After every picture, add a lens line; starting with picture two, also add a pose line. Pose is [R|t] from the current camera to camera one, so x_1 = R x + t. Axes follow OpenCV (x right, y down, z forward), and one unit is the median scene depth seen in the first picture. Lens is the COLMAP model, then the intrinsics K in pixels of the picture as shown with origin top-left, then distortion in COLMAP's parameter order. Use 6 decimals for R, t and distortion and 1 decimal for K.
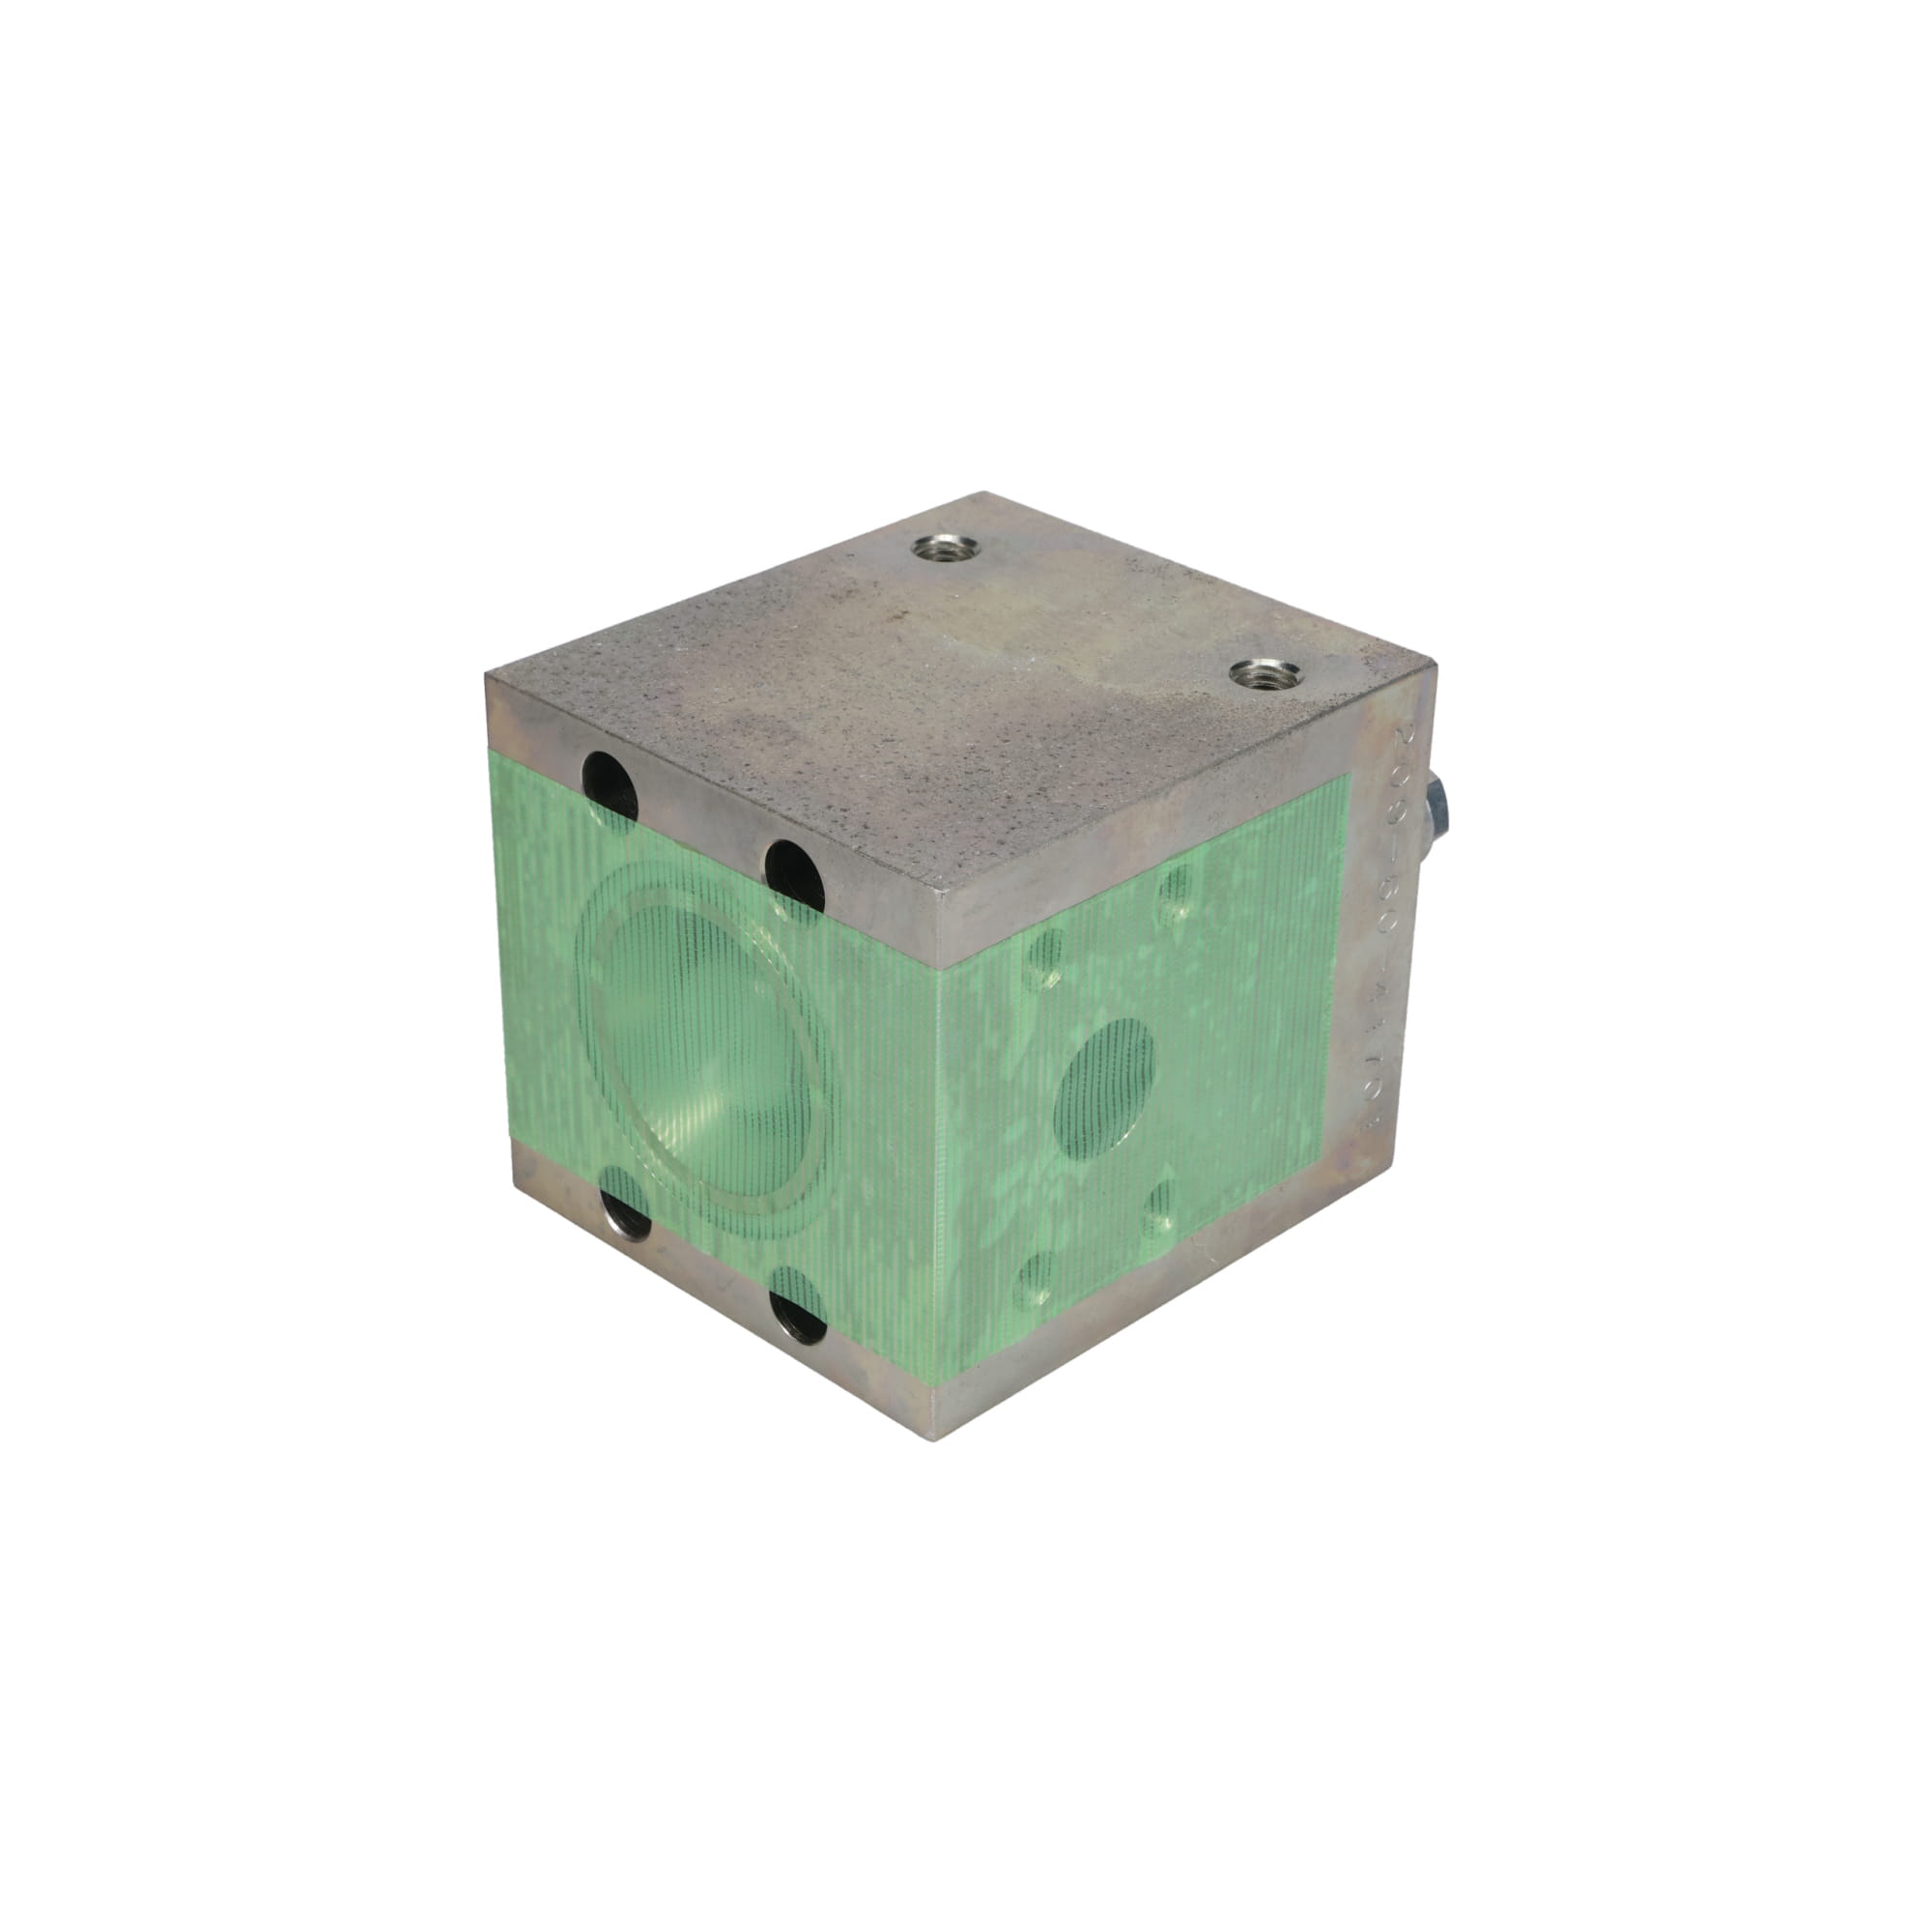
lens RADIAL K [[3488.9, 0, 927.6], [0, 3488.9, 967.3], [0, 0, 1]] dist [0.056236, 0.031961]
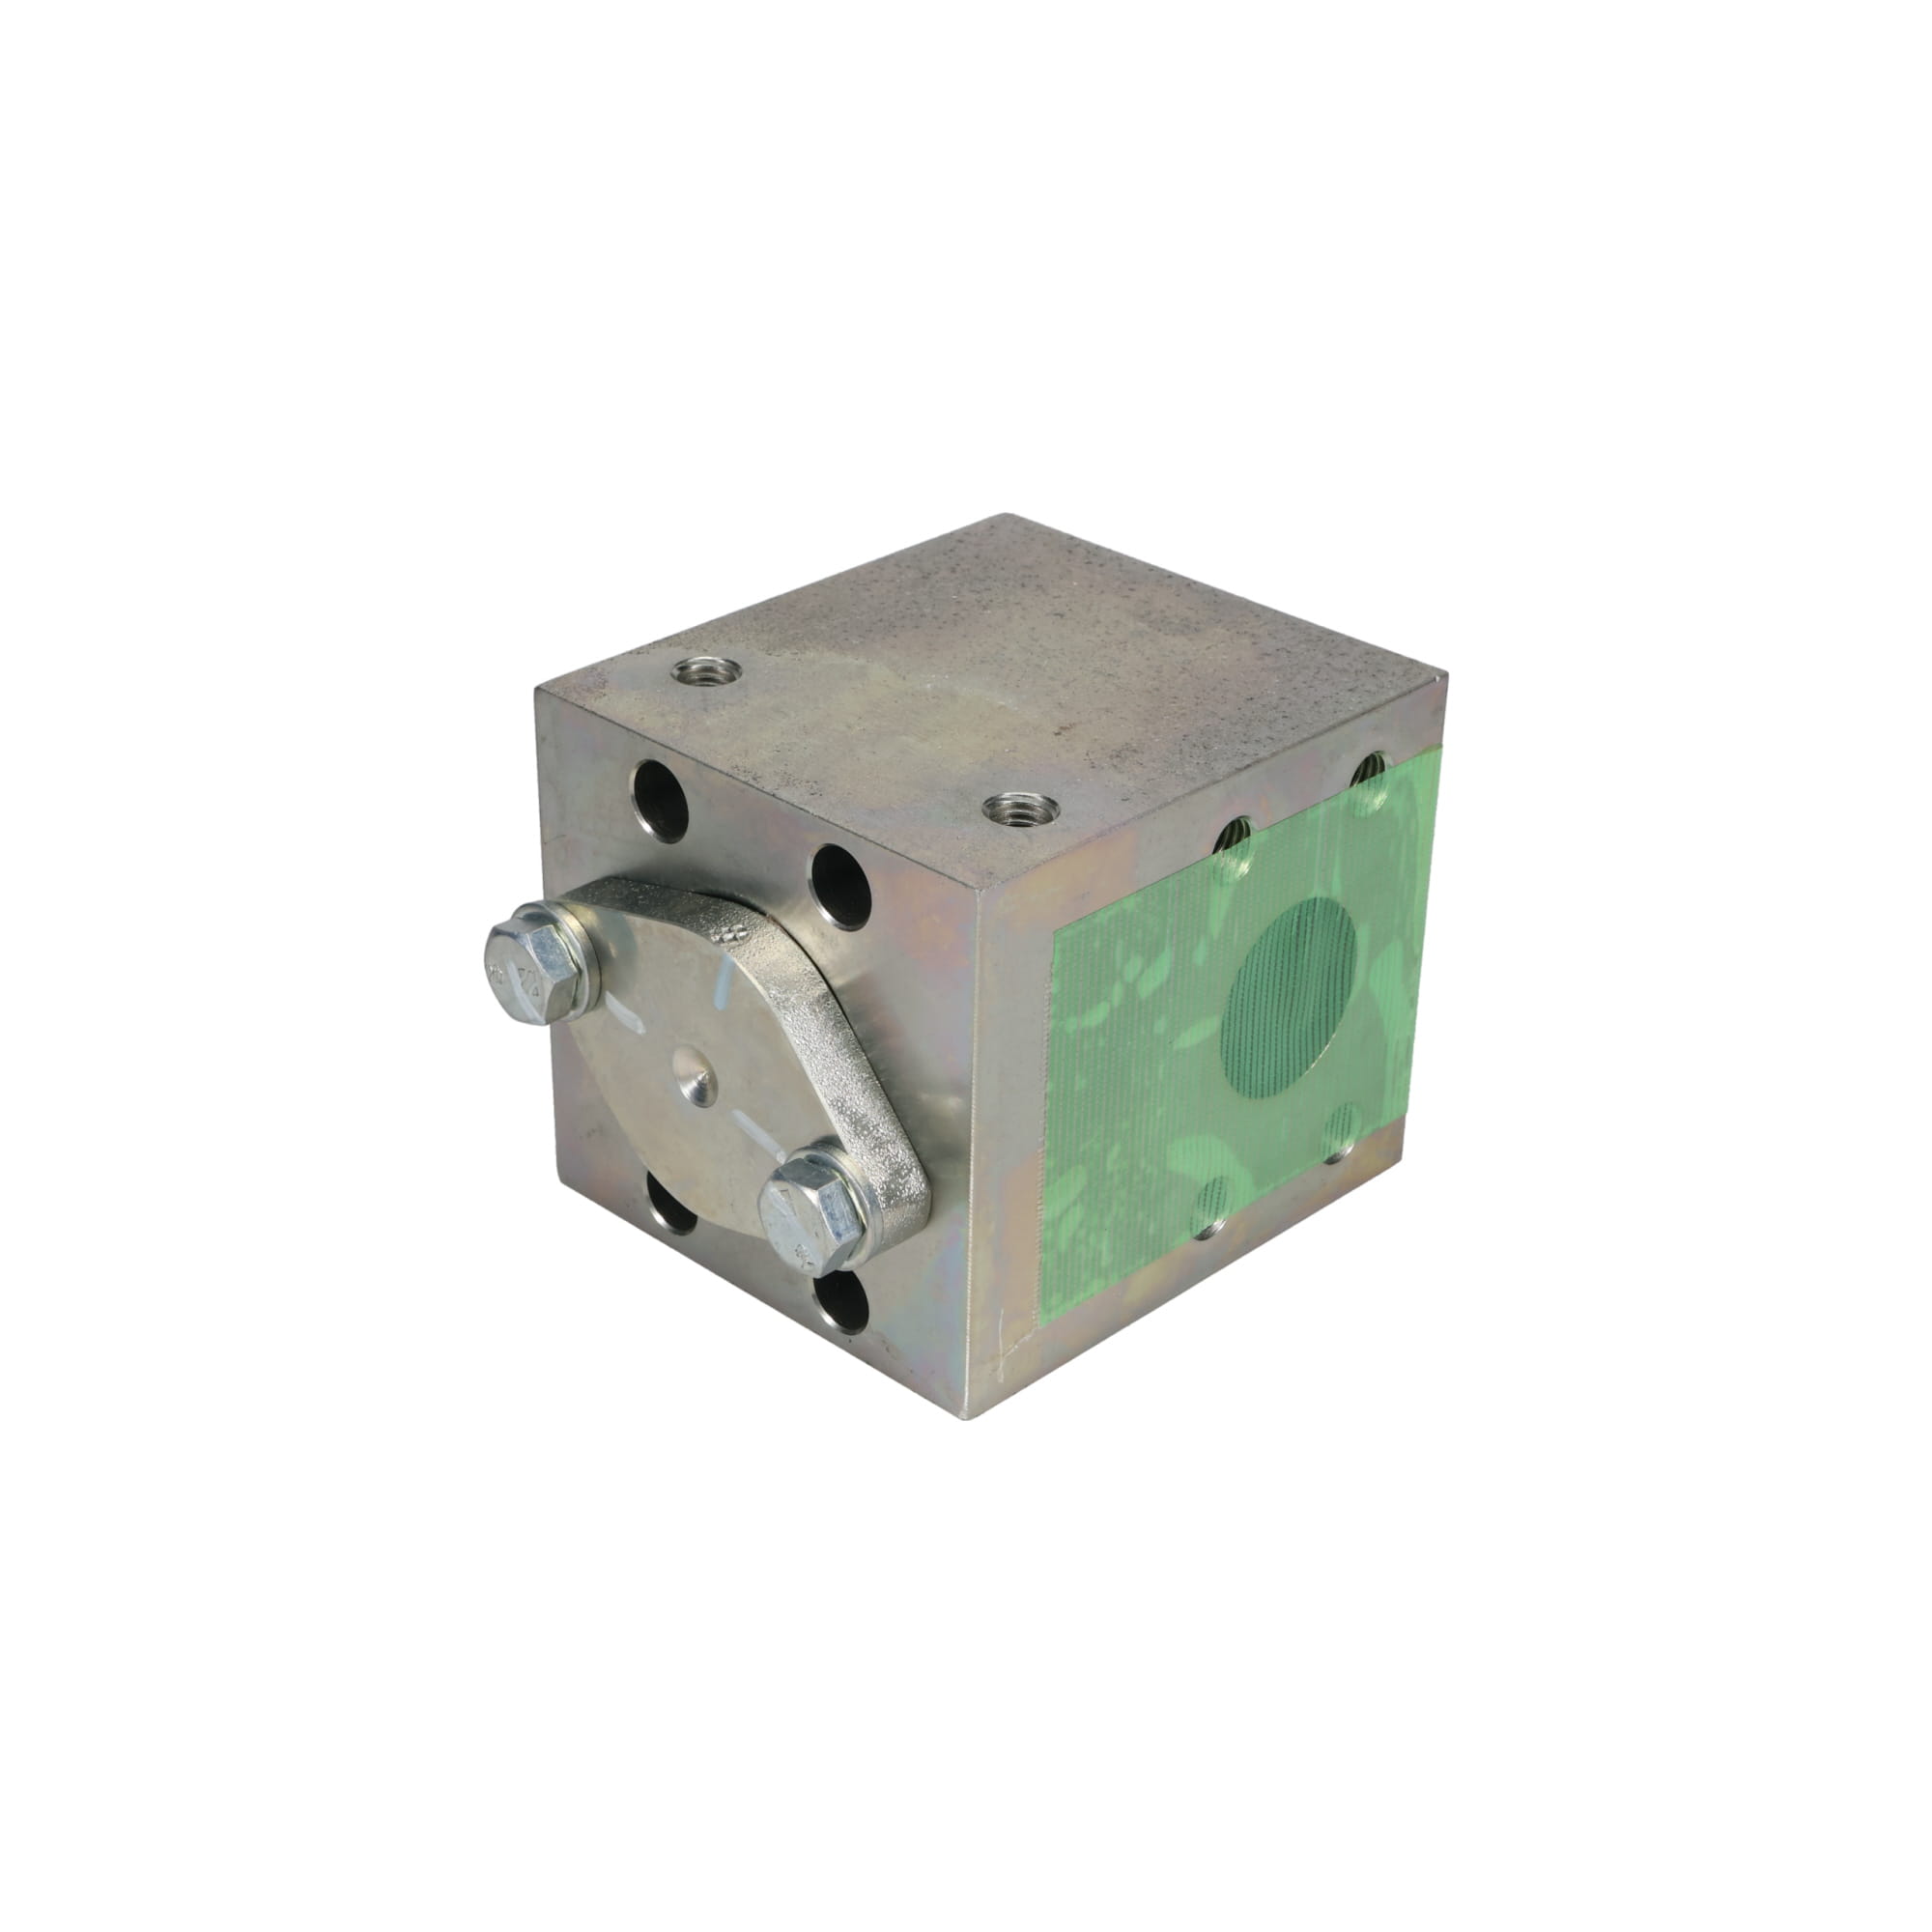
lens RADIAL K [[3488.9, 0, 927.6], [0, 3488.9, 967.3], [0, 0, 1]] dist [0.056236, 0.031961]
pose [[-0.999619, -0.018612, -0.020367, 0.051727], [-0.027124, 0.527794, 0.848939, -0.949935], [-0.005051, 0.849168, -0.528098, 1.668131]]
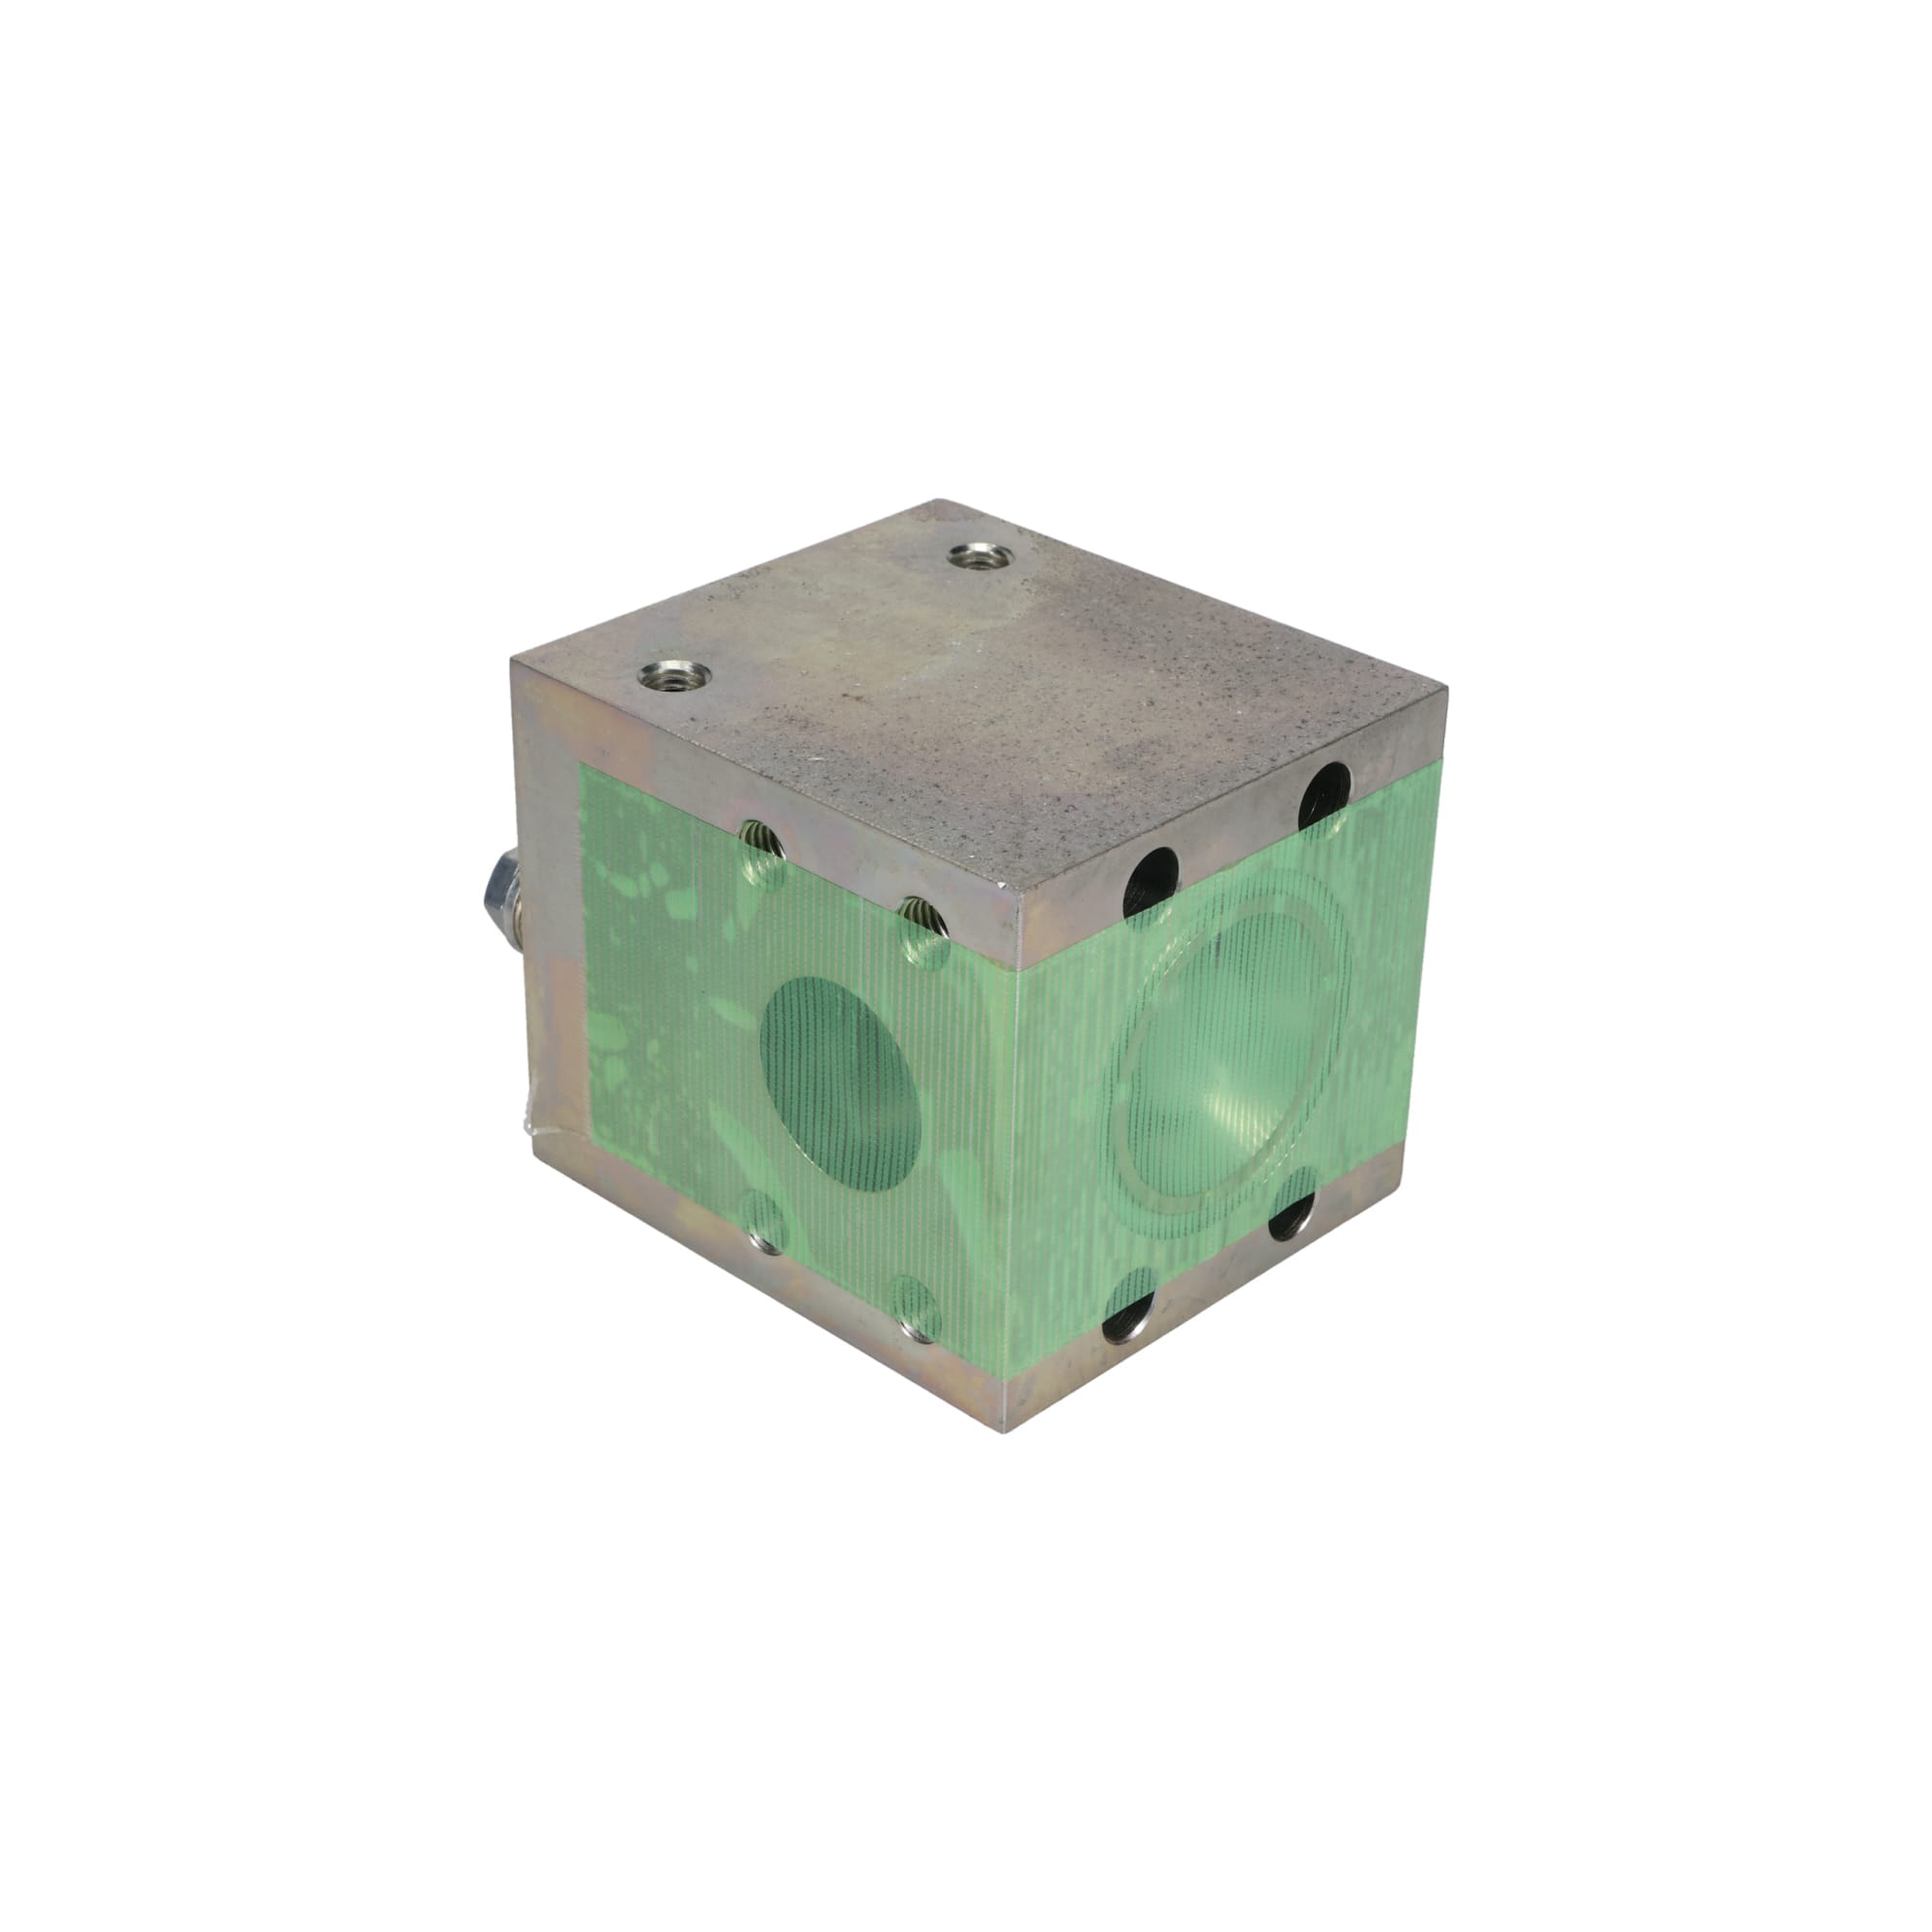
lens RADIAL K [[3488.9, 0, 927.6], [0, 3488.9, 967.3], [0, 0, 1]] dist [0.056236, 0.031961]
pose [[-0.013414, -0.499502, 0.866209, -0.938419], [0.475284, 0.758982, 0.445029, -0.493424], [-0.879730, 0.417665, 0.227225, 0.840239]]
